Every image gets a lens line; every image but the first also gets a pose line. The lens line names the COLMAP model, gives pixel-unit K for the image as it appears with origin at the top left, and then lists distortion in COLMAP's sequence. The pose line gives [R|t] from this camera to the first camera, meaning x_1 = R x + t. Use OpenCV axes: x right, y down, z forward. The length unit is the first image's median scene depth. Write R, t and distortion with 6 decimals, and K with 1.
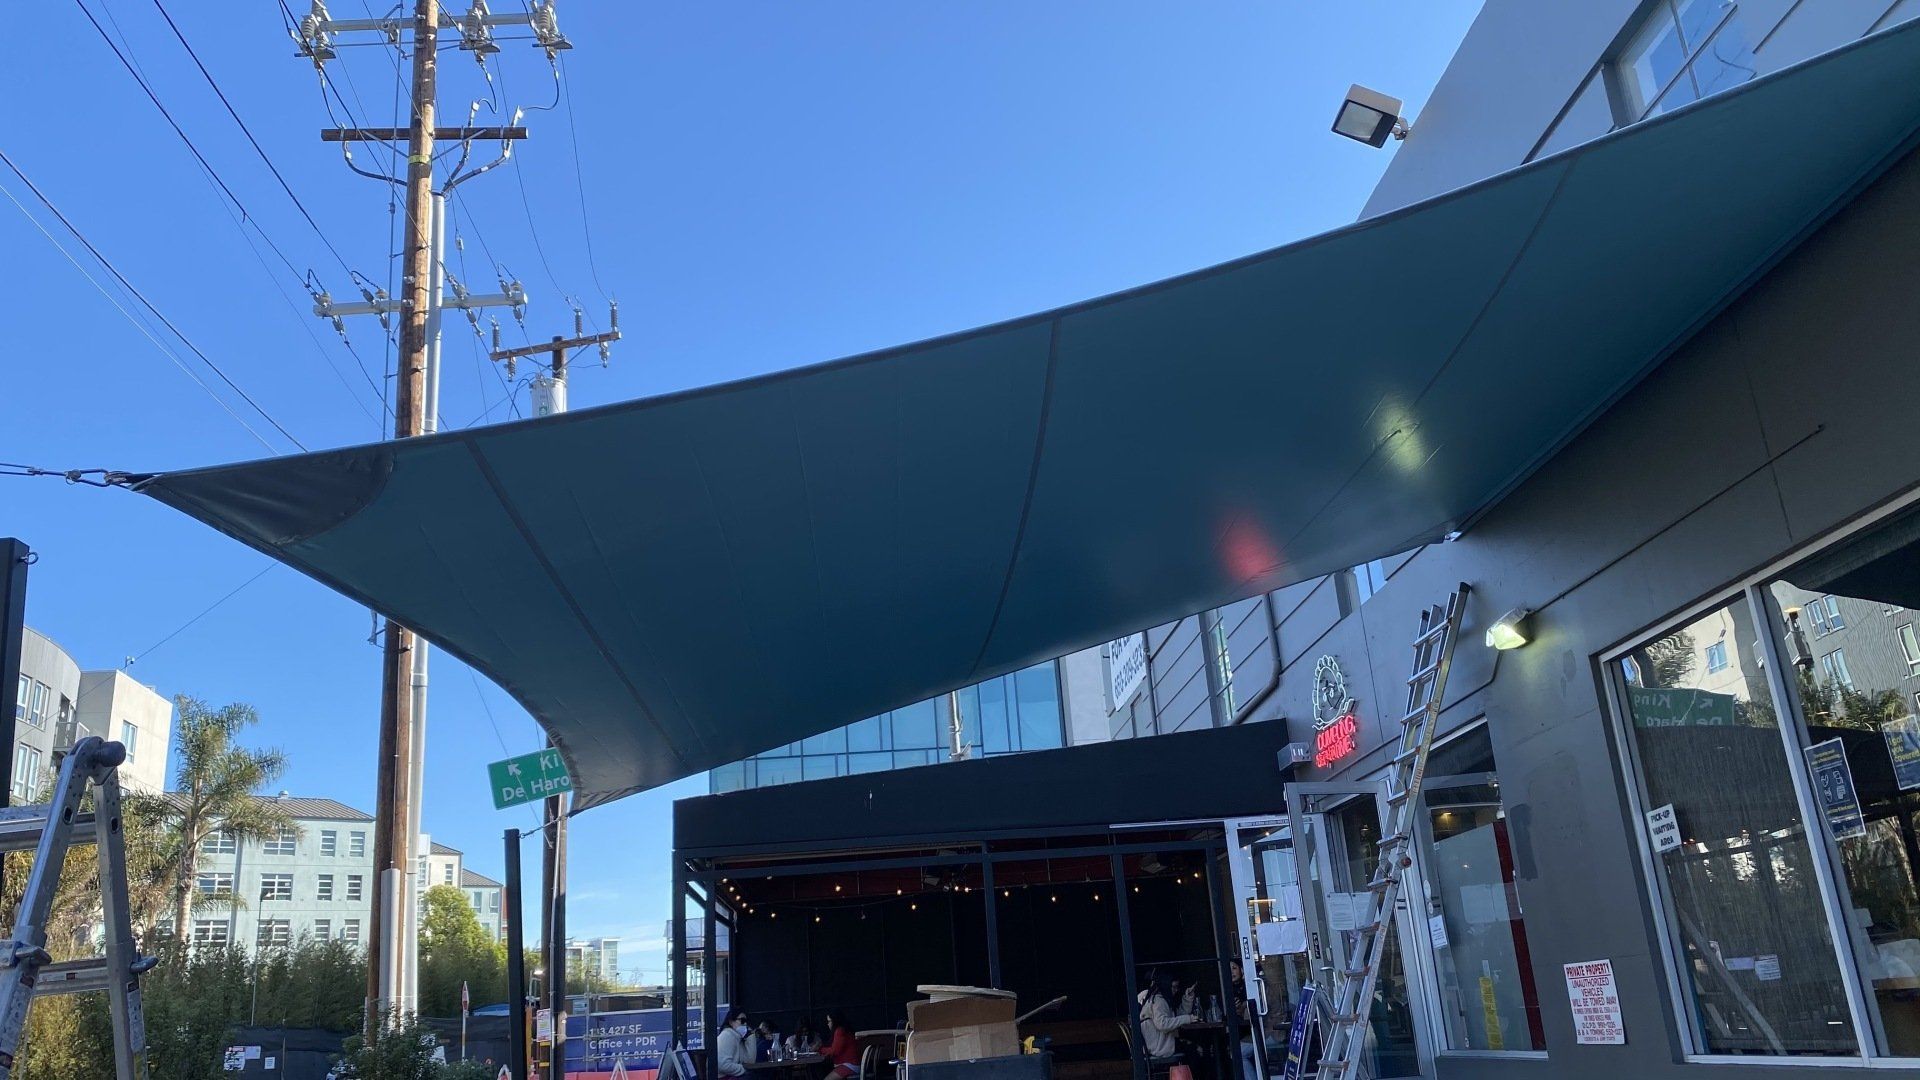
lens RADIAL K [[1432.6, 0, 960.0], [0, 1432.6, 540.0], [0, 0, 1]] dist [0.008380, -0.029325]
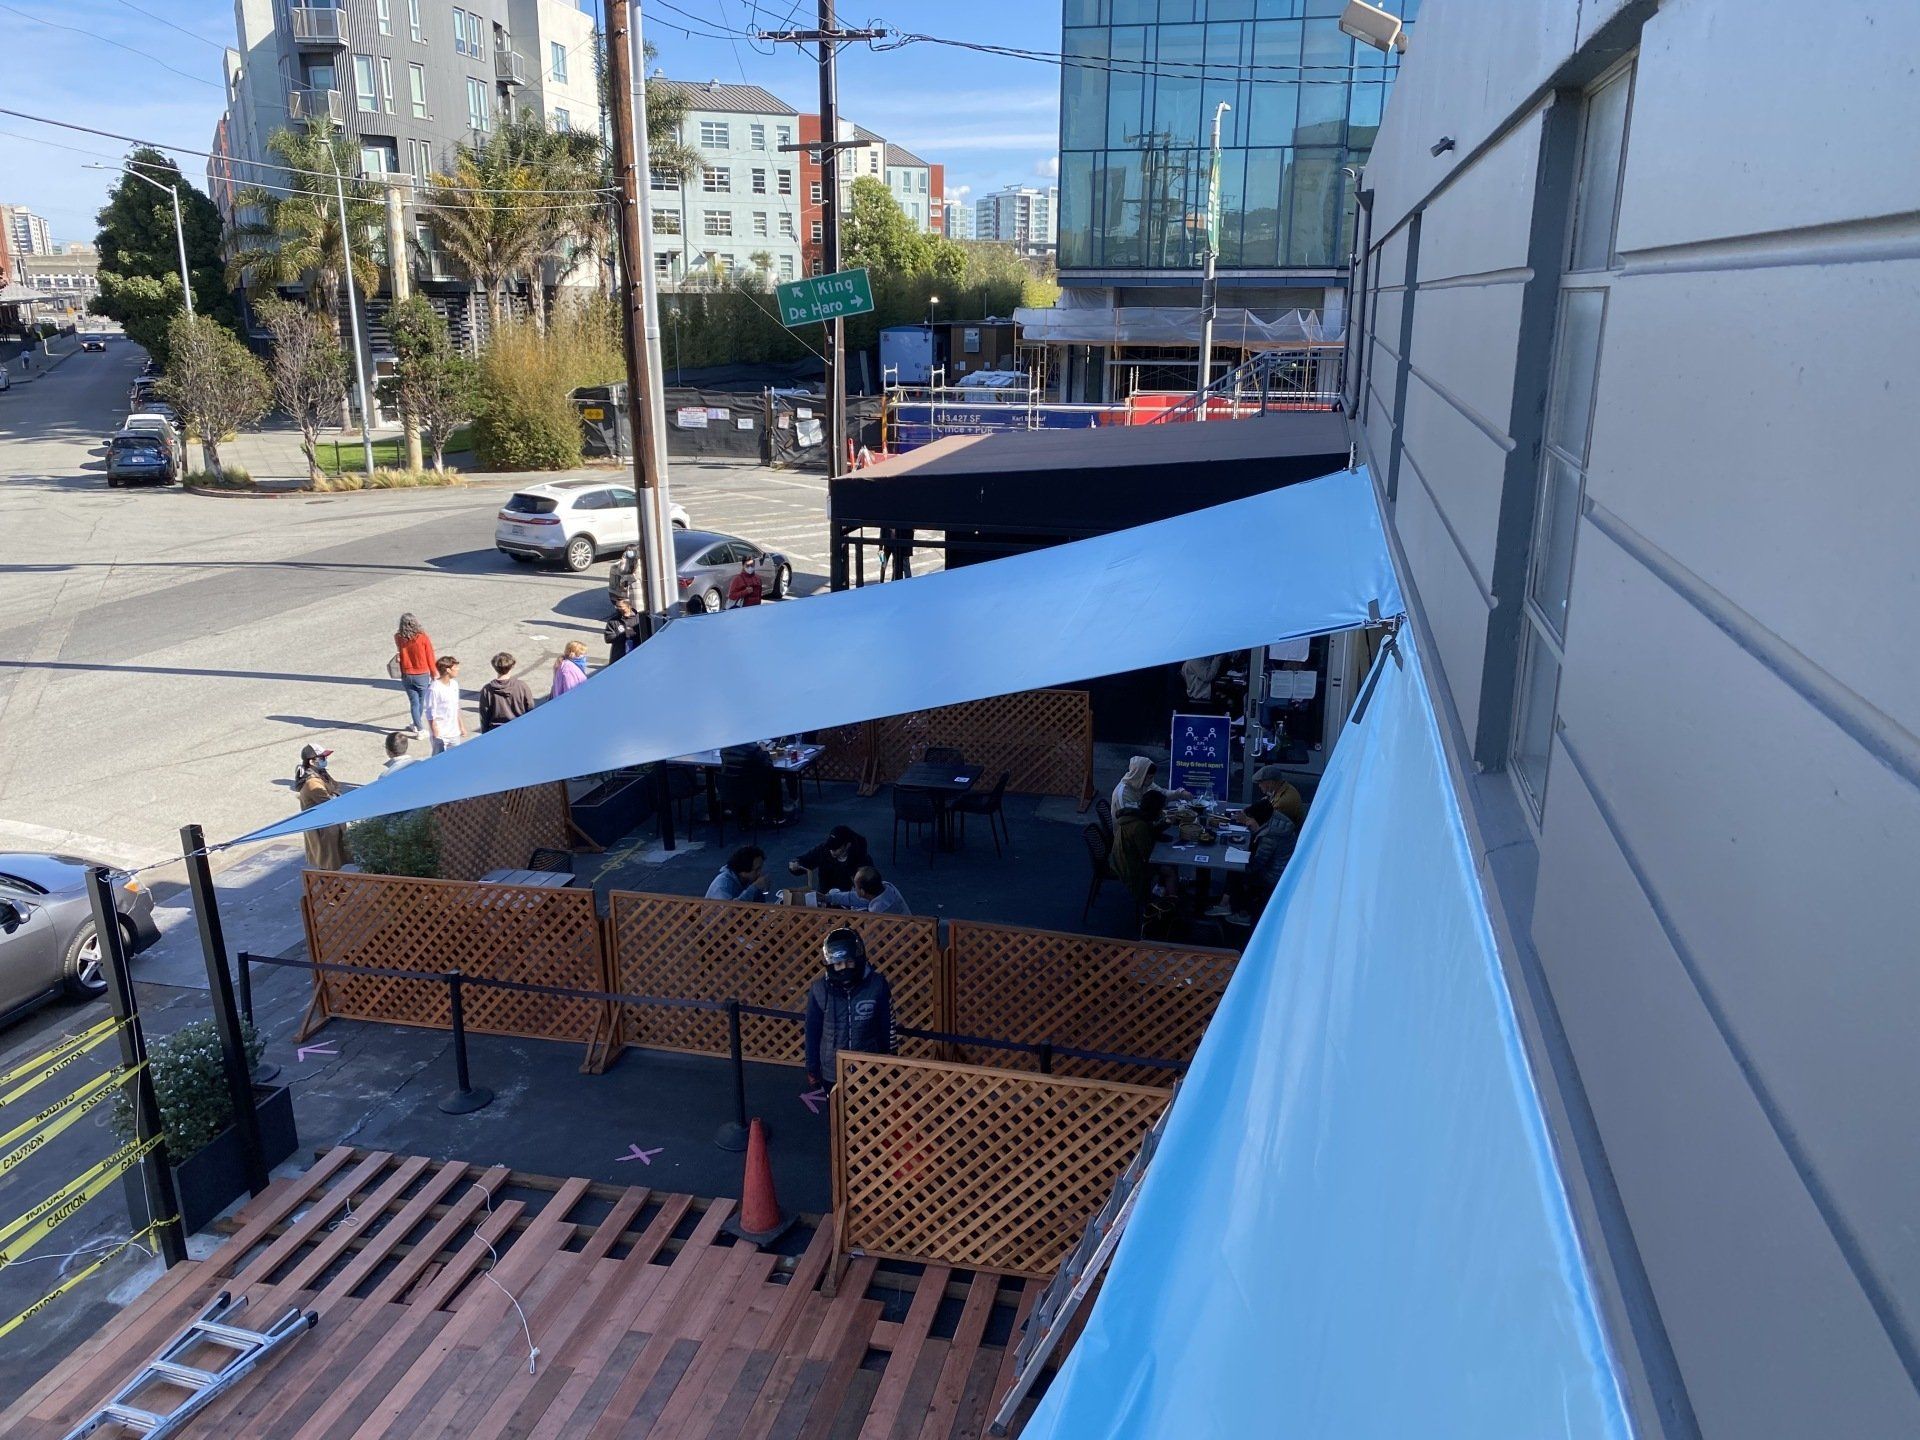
lens RADIAL K [[1445.3, 0, 960.0], [0, 1445.3, 720.0], [0, 0, 1]] dist [-0.031025, -0.003901]
pose [[0.954630, 0.154164, -0.254783, 0.265833], [0.023873, 0.813198, 0.581497, -0.384997], [0.296835, -0.561197, 0.772623, -0.059054]]
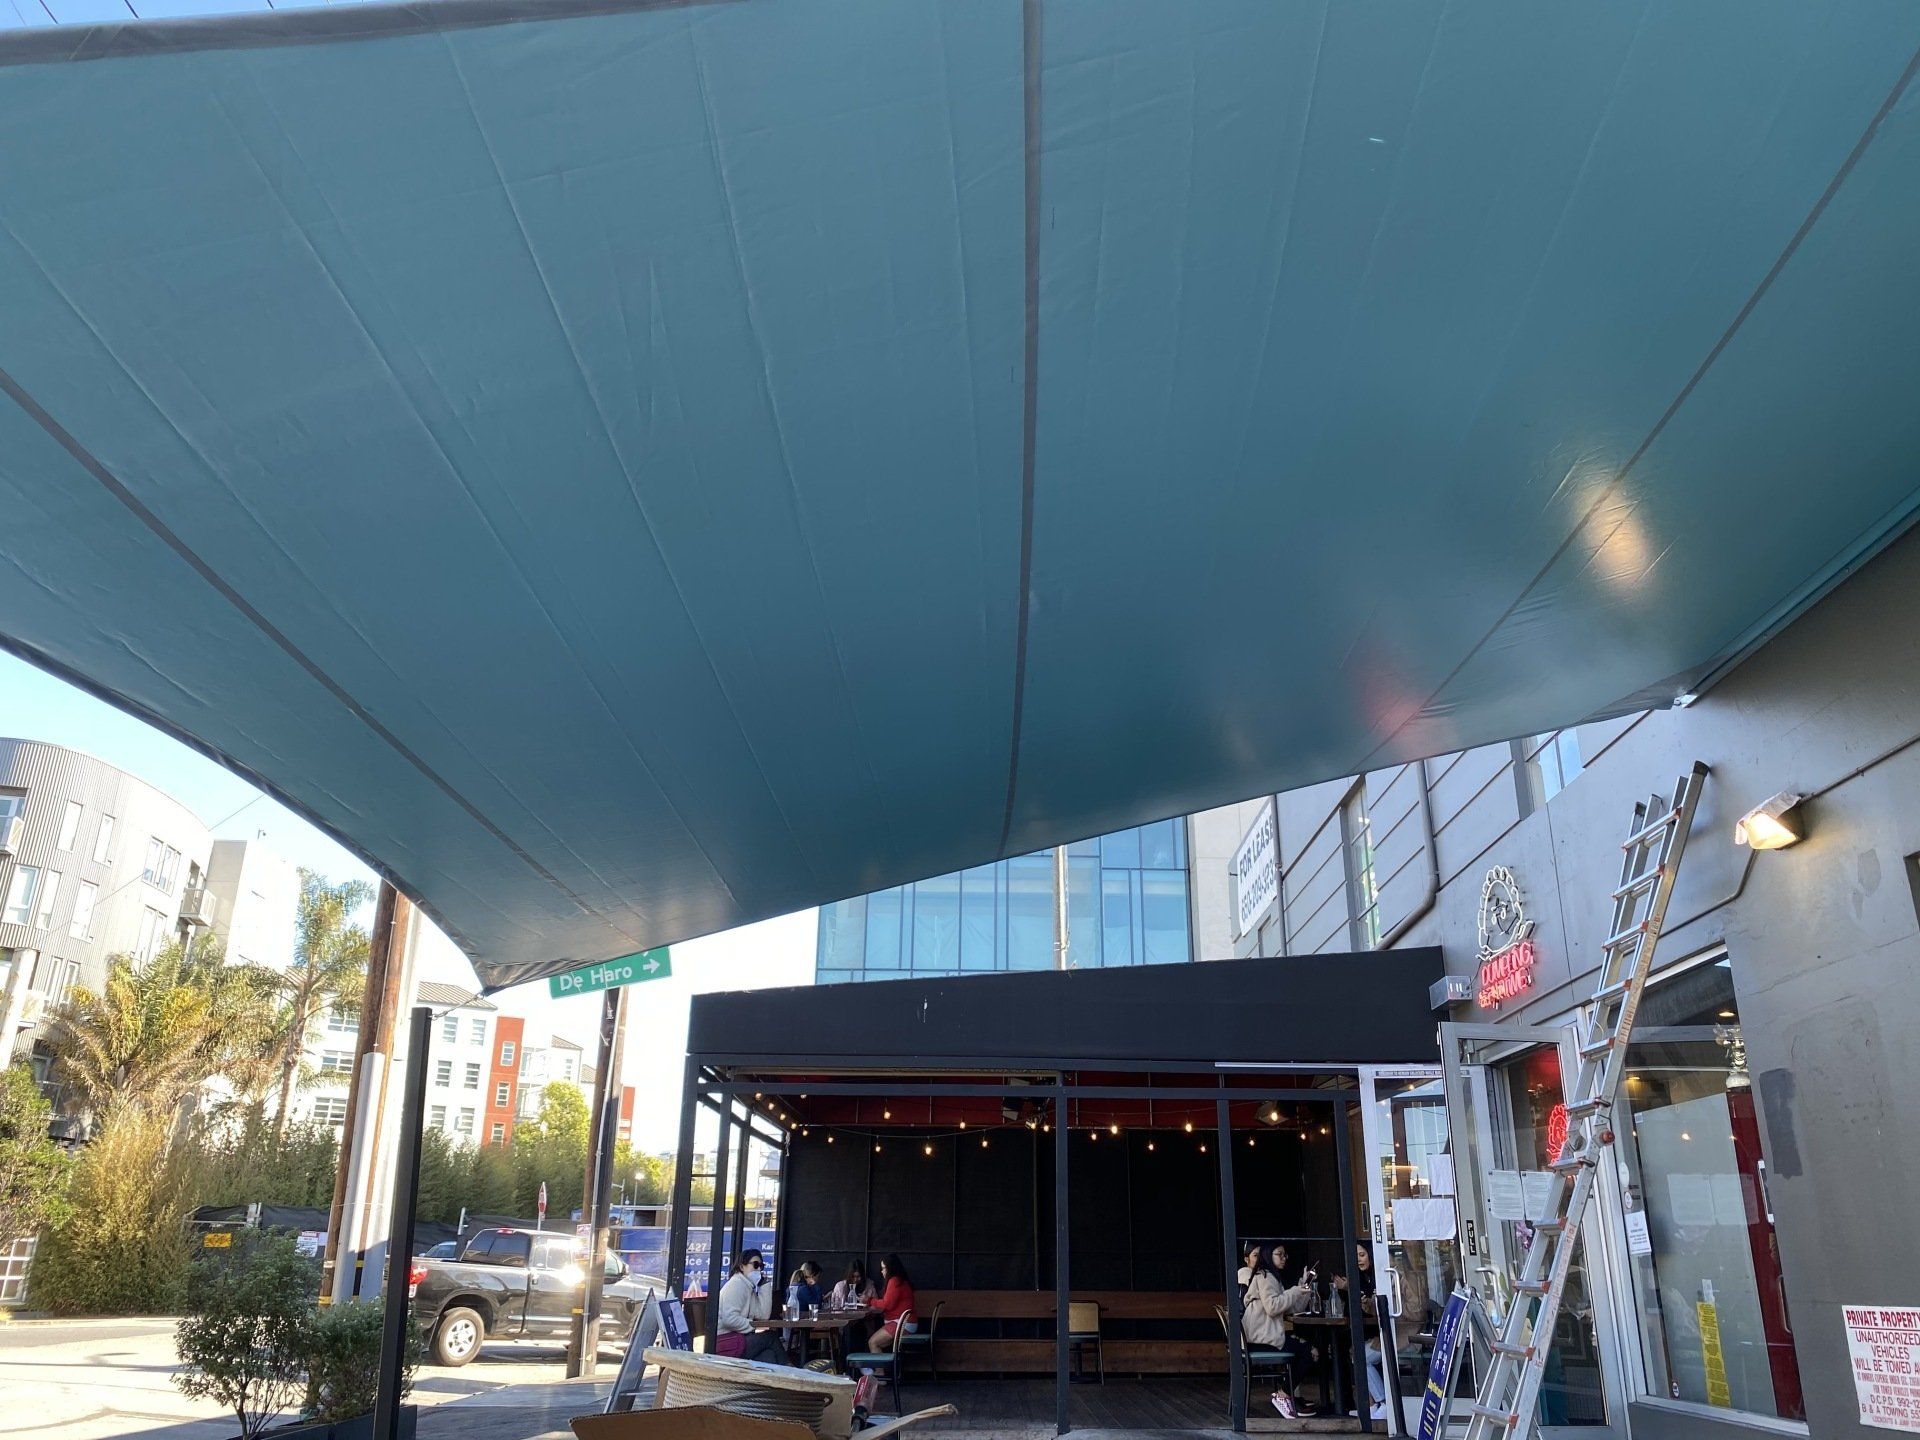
lens RADIAL K [[1443.4, 0, 980.5], [0, 1443.4, 711.4], [0, 0, 1]] dist [-0.012134, 0.002692]
pose [[0.994825, 0.051262, -0.087721, 0.034829], [-0.054475, 0.997914, -0.034633, 0.037082], [0.085763, 0.039233, 0.995543, 0.171407]]
